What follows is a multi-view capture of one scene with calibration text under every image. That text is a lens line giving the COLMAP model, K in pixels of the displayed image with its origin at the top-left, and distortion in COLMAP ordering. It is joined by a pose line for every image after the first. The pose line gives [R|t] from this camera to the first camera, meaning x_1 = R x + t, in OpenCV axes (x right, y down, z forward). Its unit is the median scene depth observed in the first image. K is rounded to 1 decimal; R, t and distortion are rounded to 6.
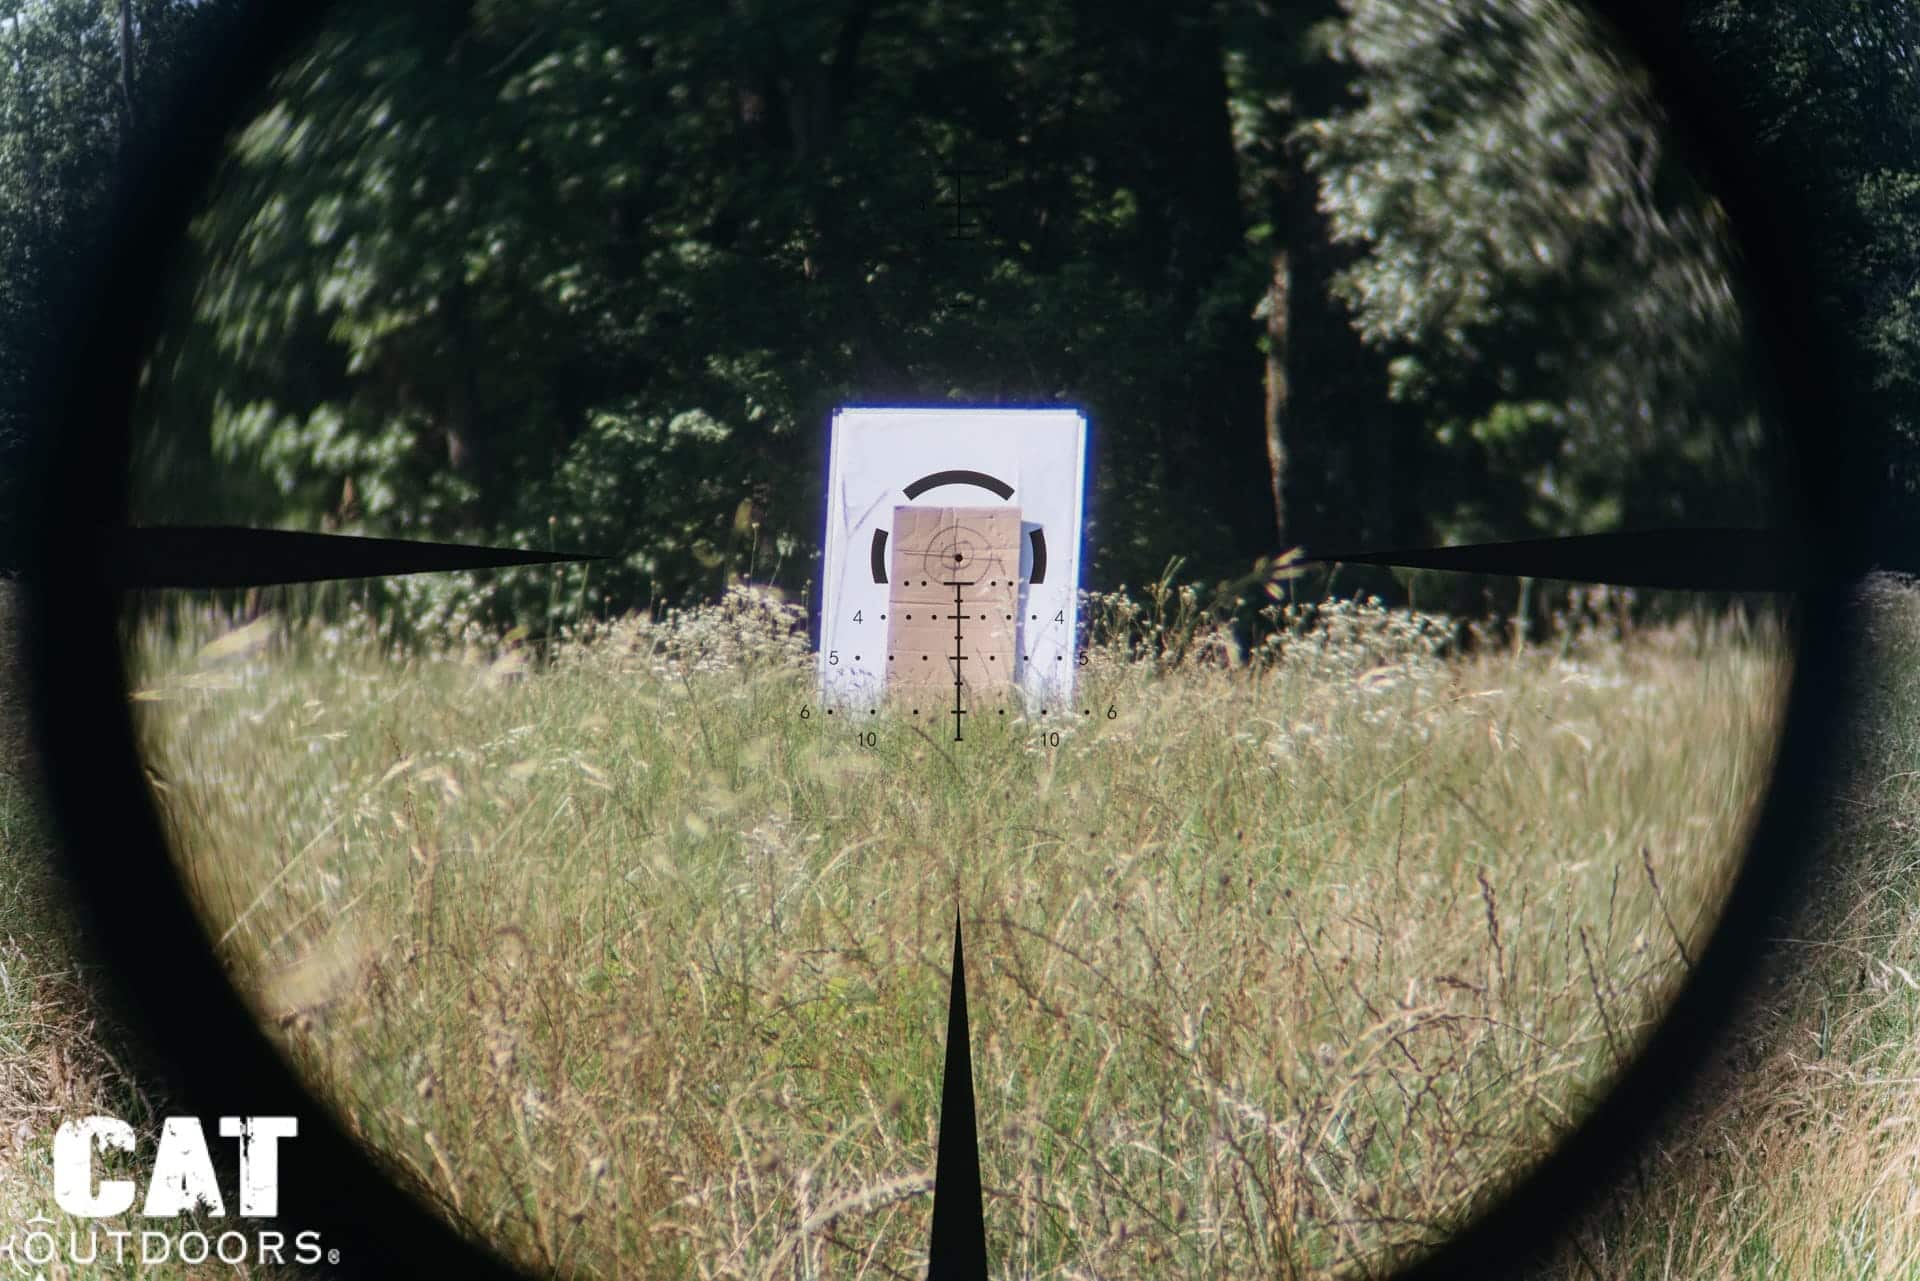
lens RADIAL K [[10724.2, 0, 935.8], [0, 10724.2, 645.2], [0, 0, 1]] dist [3.368289, 0.000000]
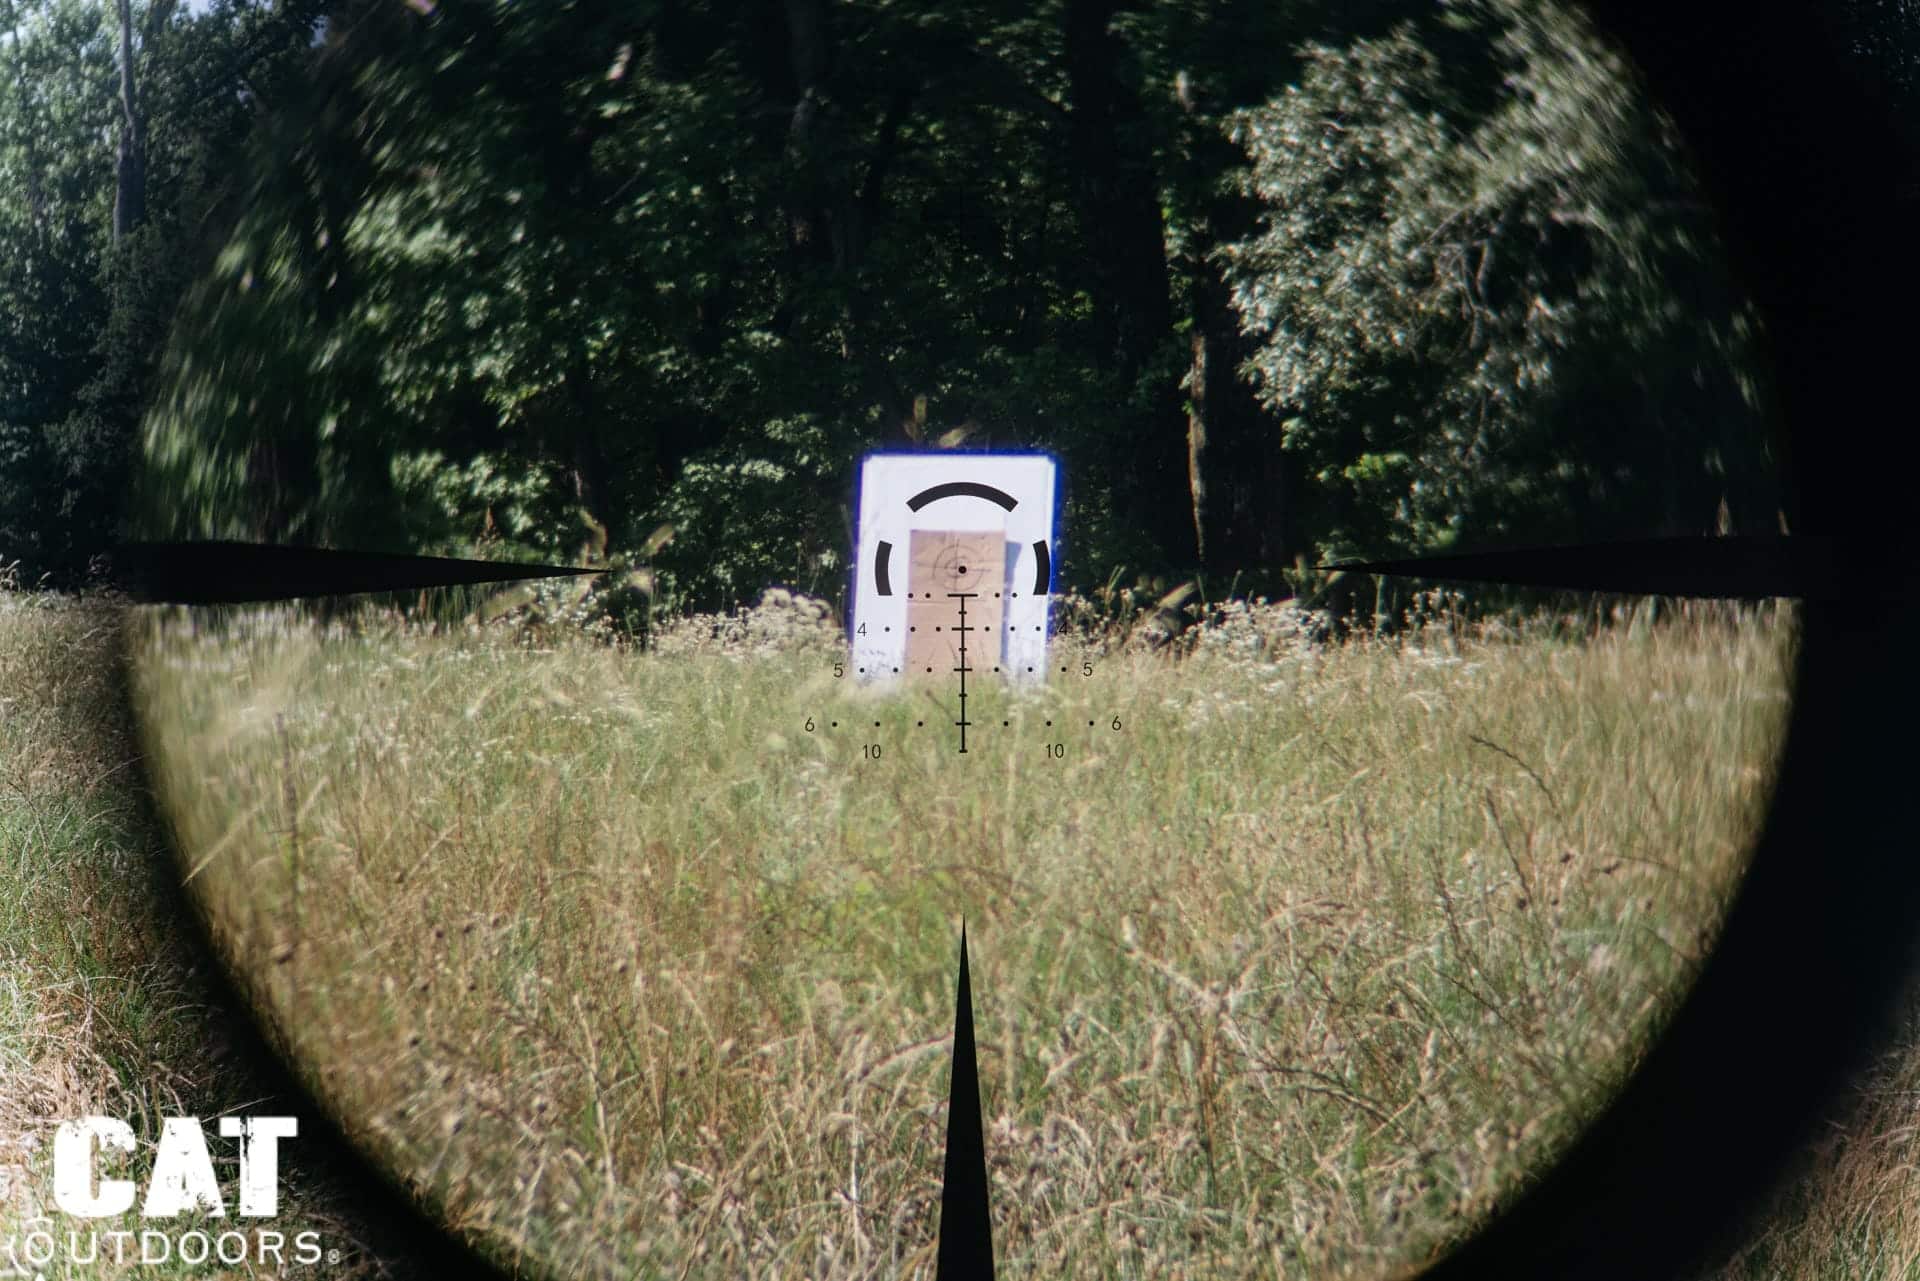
lens RADIAL K [[10724.2, 0, 975.1], [0, 10724.2, 649.3], [0, 0, 1]] dist [3.368289, 0.000000]
pose [[0.999993, -0.002042, 0.003277, -0.000215], [0.002045, 0.999998, -0.000730, 0.002832], [-0.003276, 0.000737, 0.999994, -0.325348]]
